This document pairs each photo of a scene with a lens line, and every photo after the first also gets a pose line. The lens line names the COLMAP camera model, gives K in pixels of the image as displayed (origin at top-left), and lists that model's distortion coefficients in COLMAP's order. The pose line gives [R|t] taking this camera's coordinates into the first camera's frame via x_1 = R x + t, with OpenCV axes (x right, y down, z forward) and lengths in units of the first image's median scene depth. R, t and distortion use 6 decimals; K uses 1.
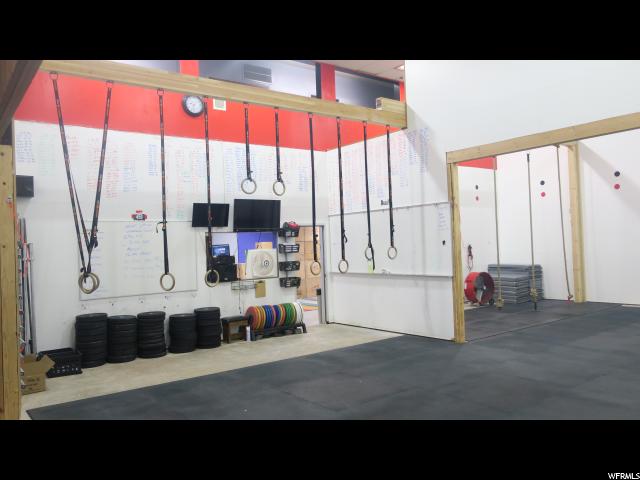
lens RADIAL K [[505.4, 0, 319.5], [0, 505.4, 239.6], [0, 0, 1]] dist [-0.044635, -0.004459]
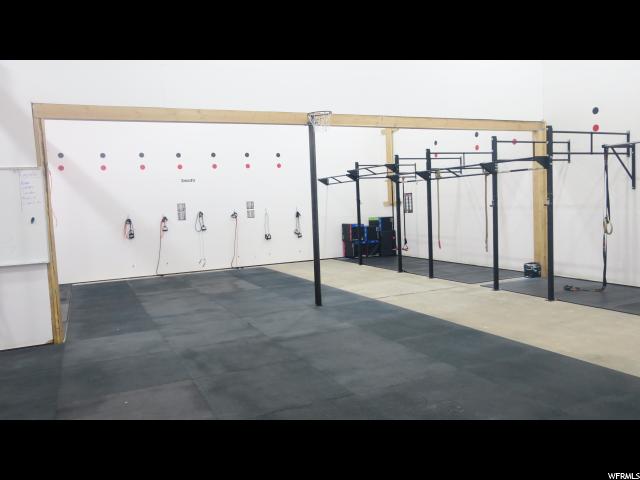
lens RADIAL K [[505.4, 0, 318.9], [0, 505.4, 239.3], [0, 0, 1]] dist [-0.044635, -0.004459]
pose [[0.214222, -0.048084, 0.975601, -0.402960], [0.037537, 0.998455, 0.040968, 0.020445], [-0.976064, 0.027845, 0.215696, 0.415565]]
